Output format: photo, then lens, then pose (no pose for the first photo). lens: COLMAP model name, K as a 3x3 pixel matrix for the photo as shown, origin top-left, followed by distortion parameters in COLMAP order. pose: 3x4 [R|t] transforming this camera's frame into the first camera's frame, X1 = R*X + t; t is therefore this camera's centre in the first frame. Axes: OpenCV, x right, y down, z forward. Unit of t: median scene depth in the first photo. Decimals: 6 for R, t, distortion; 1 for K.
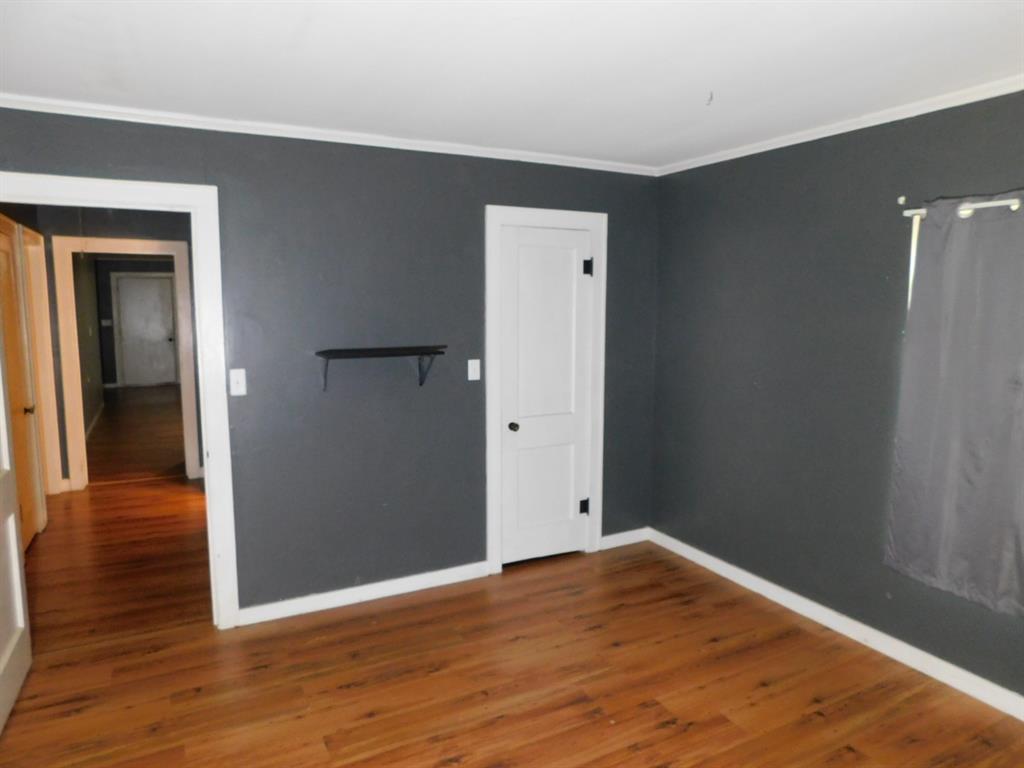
lens RADIAL K [[691.6, 0, 515.0], [0, 691.6, 380.2], [0, 0, 1]] dist [0.005637, 0.002492]
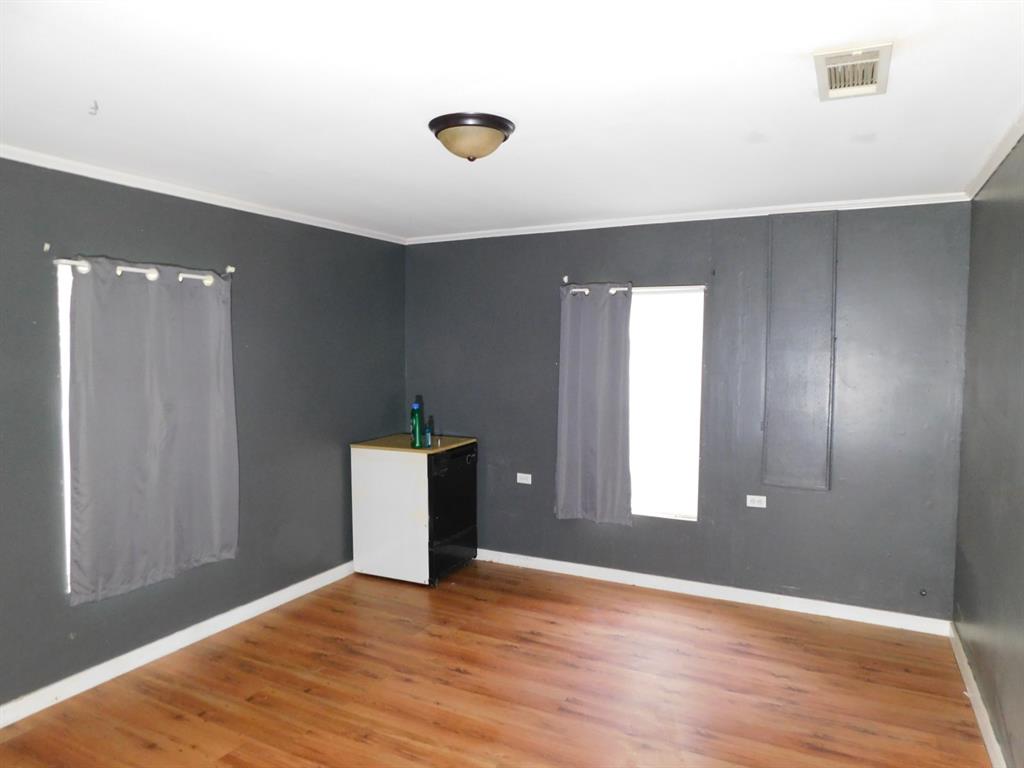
lens RADIAL K [[691.6, 0, 514.6], [0, 691.6, 386.6], [0, 0, 1]] dist [0.005637, 0.002492]
pose [[-0.570090, -0.051390, 0.819973, -0.728608], [0.091608, 0.987842, 0.125602, -0.132311], [-0.816459, 0.146721, -0.558451, 1.121684]]
